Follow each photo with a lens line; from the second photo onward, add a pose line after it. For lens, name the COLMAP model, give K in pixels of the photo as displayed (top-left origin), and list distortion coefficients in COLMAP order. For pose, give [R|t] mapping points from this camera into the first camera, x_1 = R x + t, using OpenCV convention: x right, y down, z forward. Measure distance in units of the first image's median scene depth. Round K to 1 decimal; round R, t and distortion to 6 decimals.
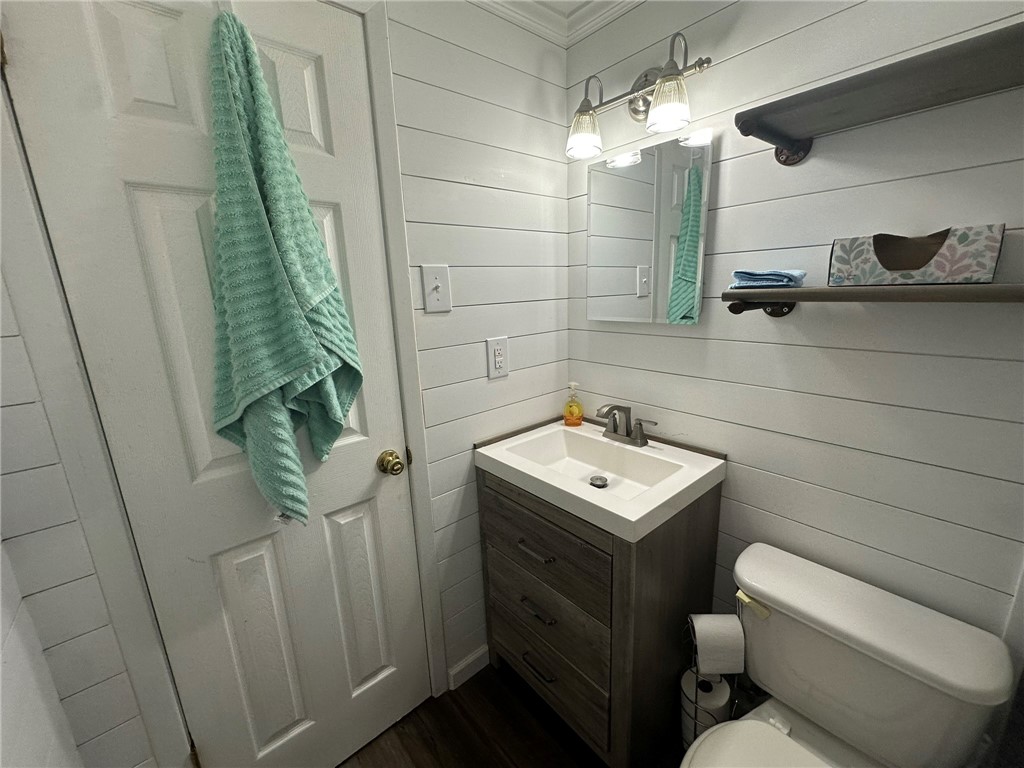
lens RADIAL K [[409.8, 0, 512.1], [0, 409.8, 384.2], [0, 0, 1]] dist [-0.003756, 0.000630]
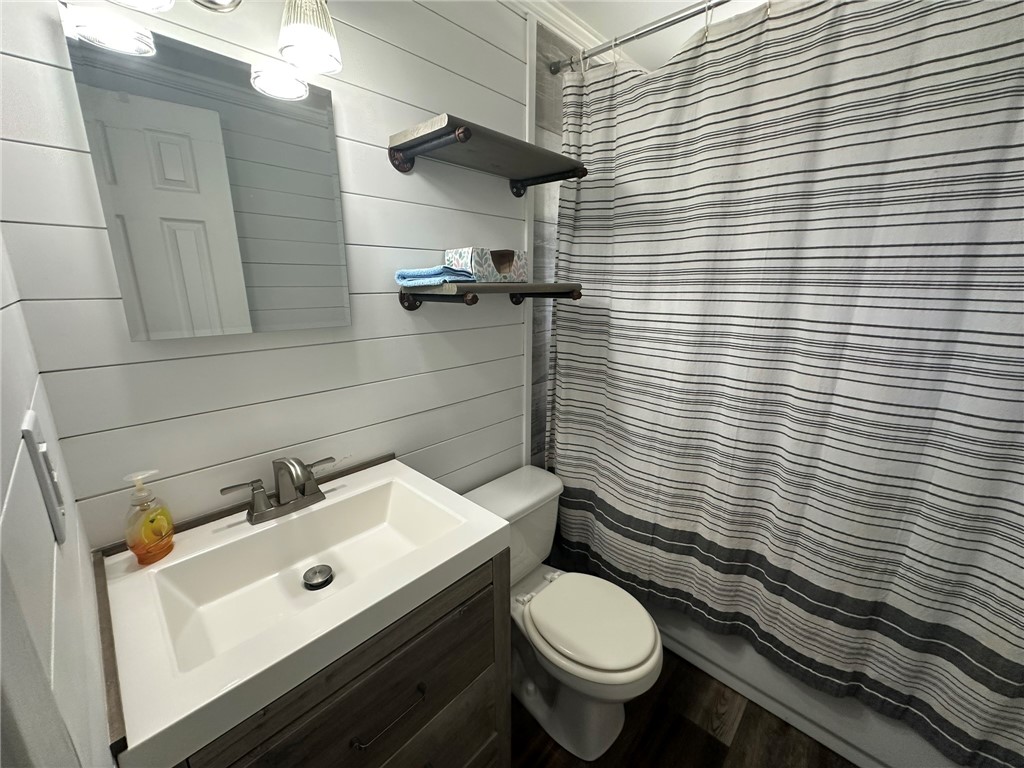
lens RADIAL K [[409.8, 0, 512.1], [0, 409.8, 384.2], [0, 0, 1]] dist [-0.003756, 0.000630]
pose [[-0.103465, -0.208829, 0.972464, -0.402140], [0.224942, 0.947467, 0.227393, -0.135094], [-0.968863, 0.242275, -0.051056, 0.687936]]
